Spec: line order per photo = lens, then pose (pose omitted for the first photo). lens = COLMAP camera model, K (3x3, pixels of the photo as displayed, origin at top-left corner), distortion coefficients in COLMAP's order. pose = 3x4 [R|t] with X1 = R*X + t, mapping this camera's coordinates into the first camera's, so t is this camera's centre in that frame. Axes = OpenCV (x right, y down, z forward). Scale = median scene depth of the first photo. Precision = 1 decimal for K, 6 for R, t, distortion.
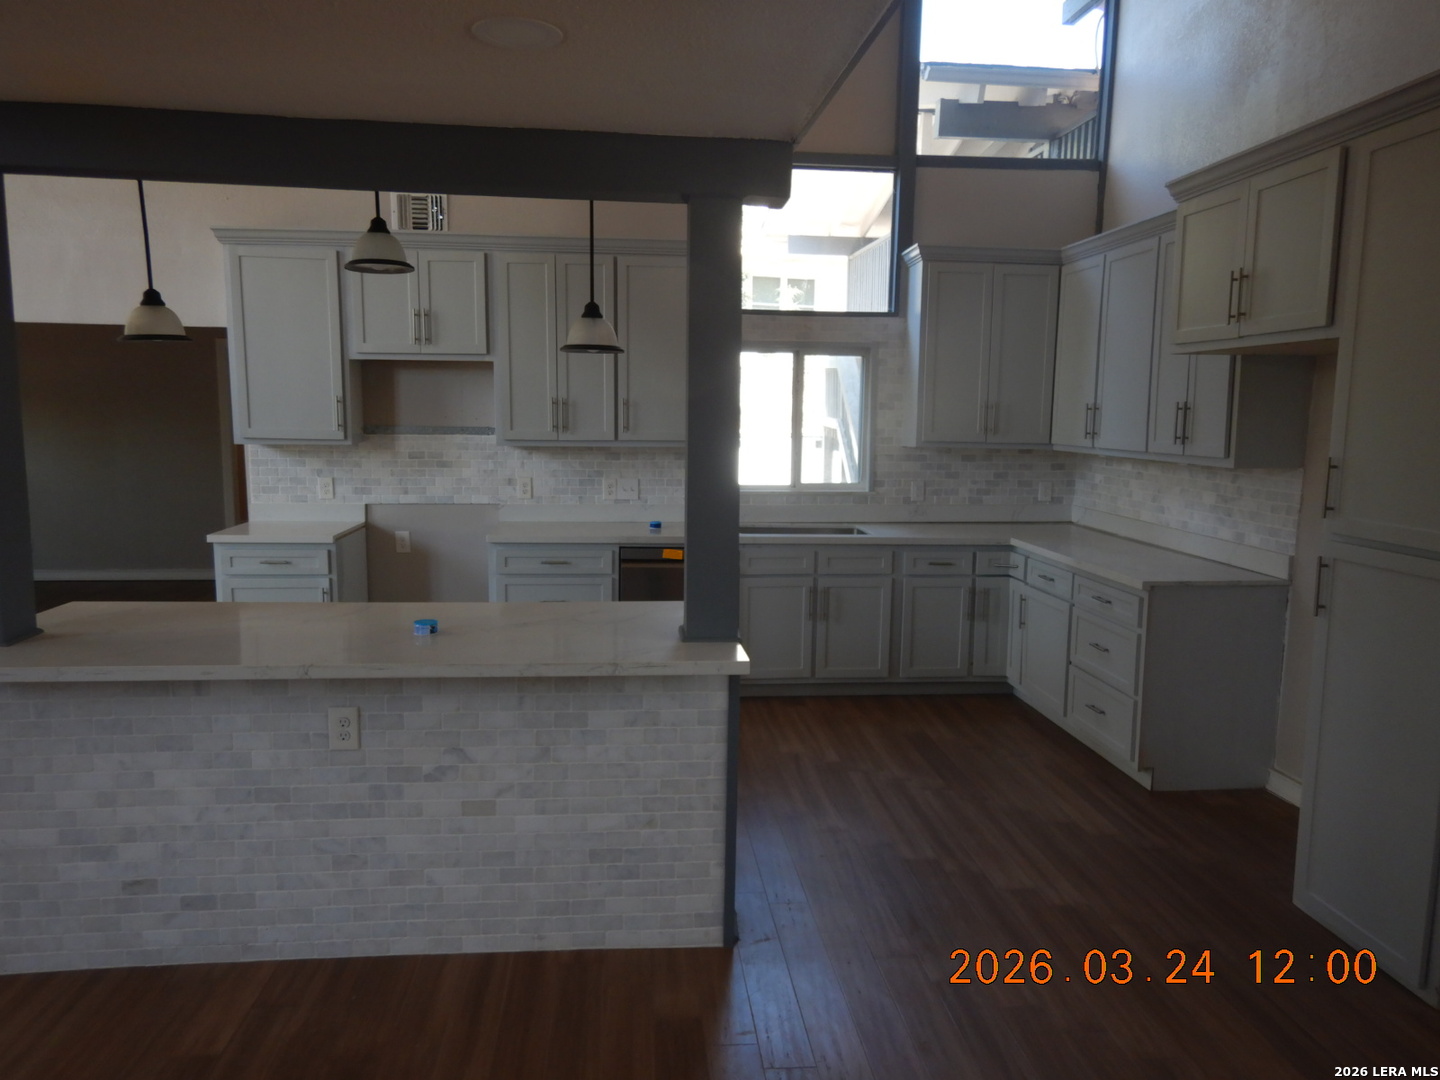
lens RADIAL K [[1036.3, 0, 720.0], [0, 1036.3, 540.0], [0, 0, 1]] dist [0.016088, -0.005562]
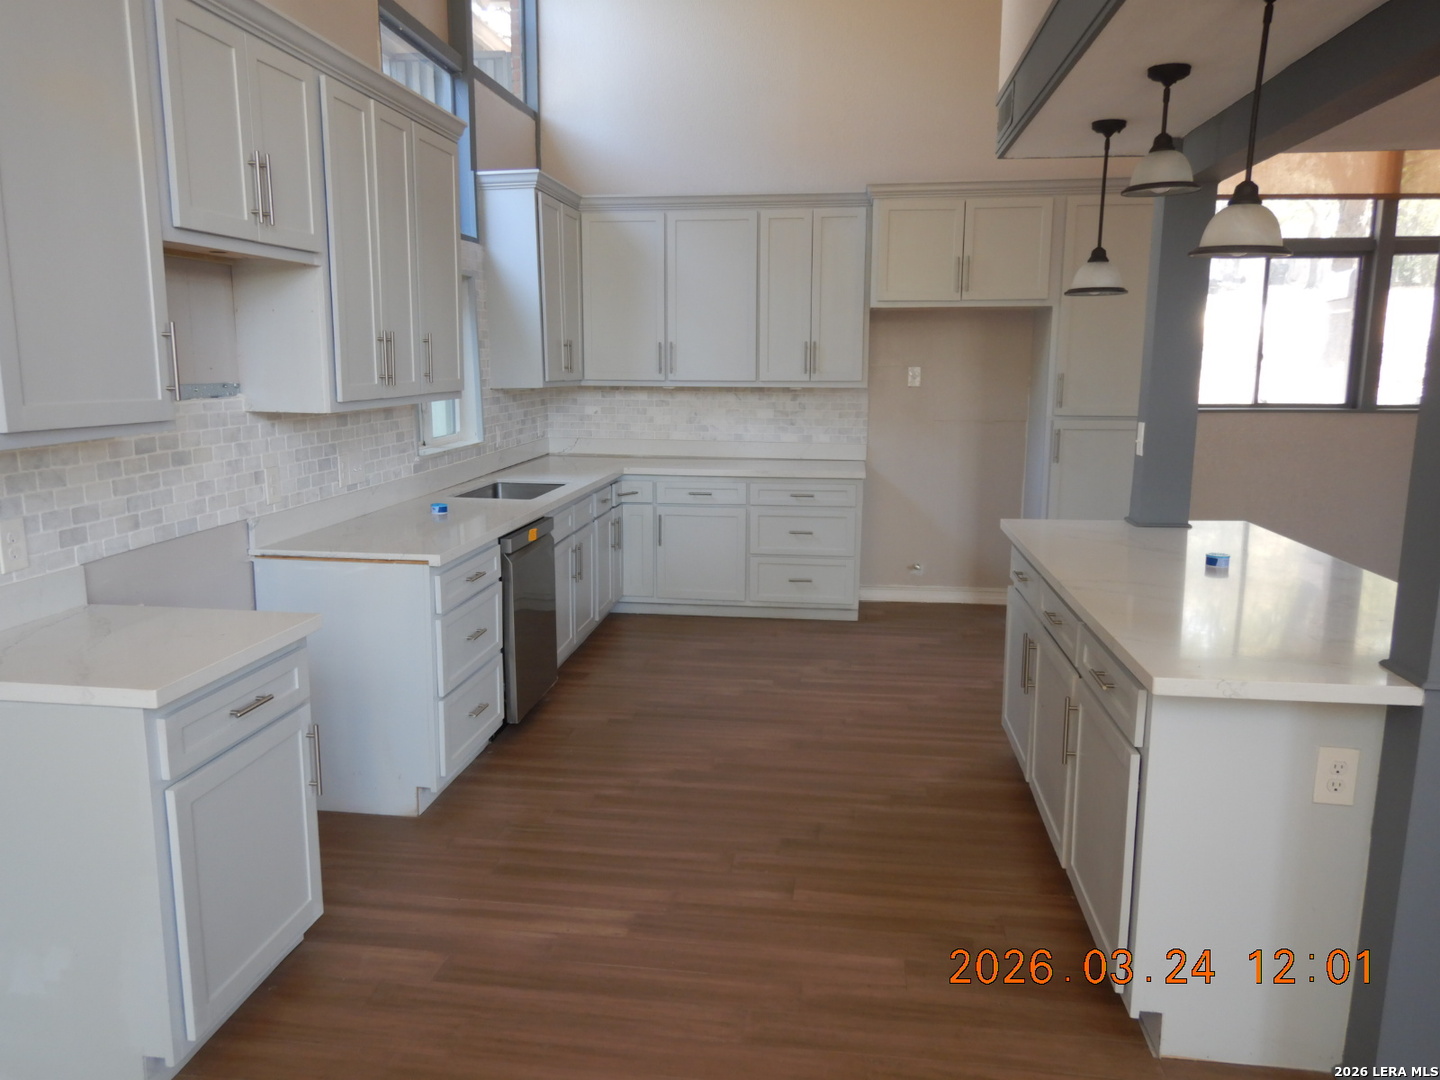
lens RADIAL K [[1036.3, 0, 720.0], [0, 1036.3, 540.0], [0, 0, 1]] dist [0.016088, -0.005562]
pose [[0.218001, -0.181766, 0.958873, -0.760450], [0.123030, 0.979784, 0.157759, -0.088150], [-0.968163, 0.083578, 0.235957, 0.670969]]
